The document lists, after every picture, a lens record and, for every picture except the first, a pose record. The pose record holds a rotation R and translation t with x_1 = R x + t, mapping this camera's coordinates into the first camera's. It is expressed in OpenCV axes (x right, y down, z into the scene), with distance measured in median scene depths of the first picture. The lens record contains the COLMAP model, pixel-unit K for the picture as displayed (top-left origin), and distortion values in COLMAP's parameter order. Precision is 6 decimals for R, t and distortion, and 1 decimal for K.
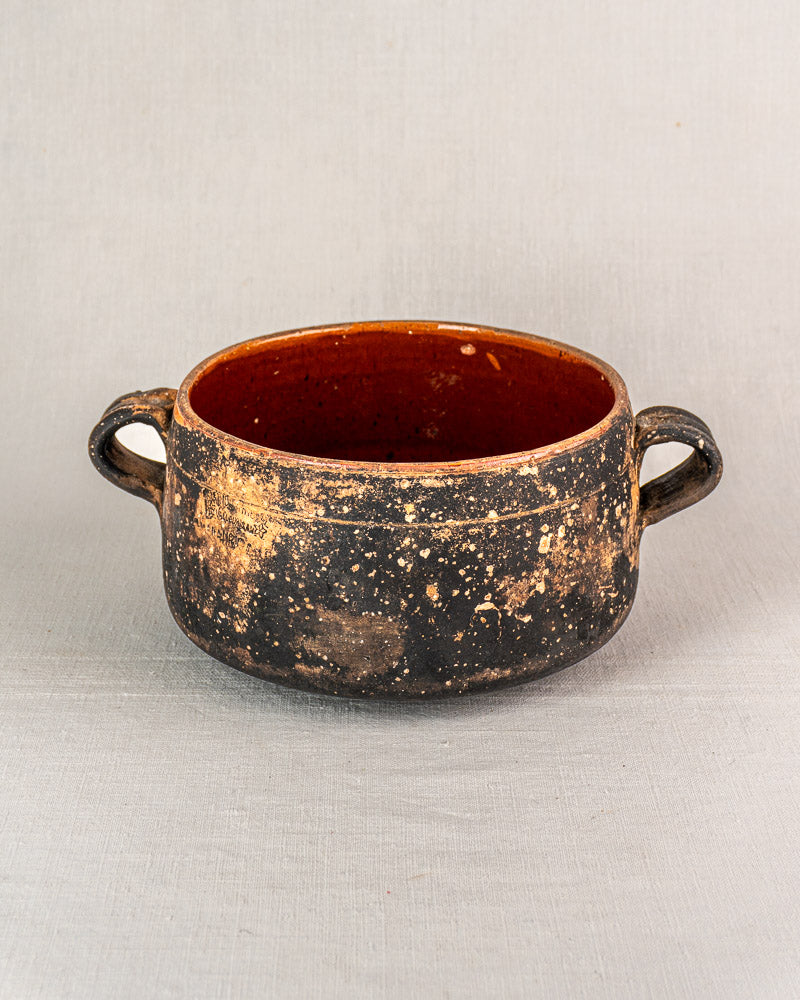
lens RADIAL K [[1829.7, 0, 404.6], [0, 1829.7, 407.3], [0, 0, 1]] dist [0.041261, 0.016320]
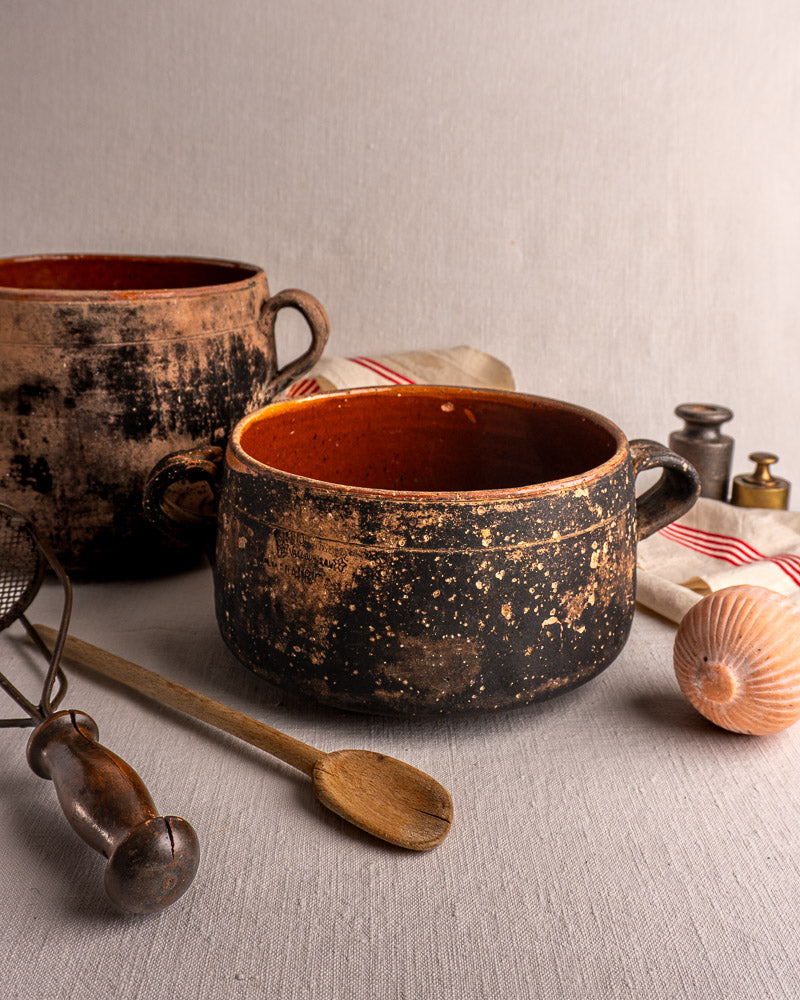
lens RADIAL K [[1085.0, 0, 403.0], [0, 1085.0, 414.3], [0, 0, 1]] dist [0.004628, -0.002551]
pose [[0.981275, -0.042014, 0.187972, -0.157398], [0.057030, 0.995536, -0.075199, 0.030539], [-0.183973, 0.084511, 0.979292, 0.379557]]
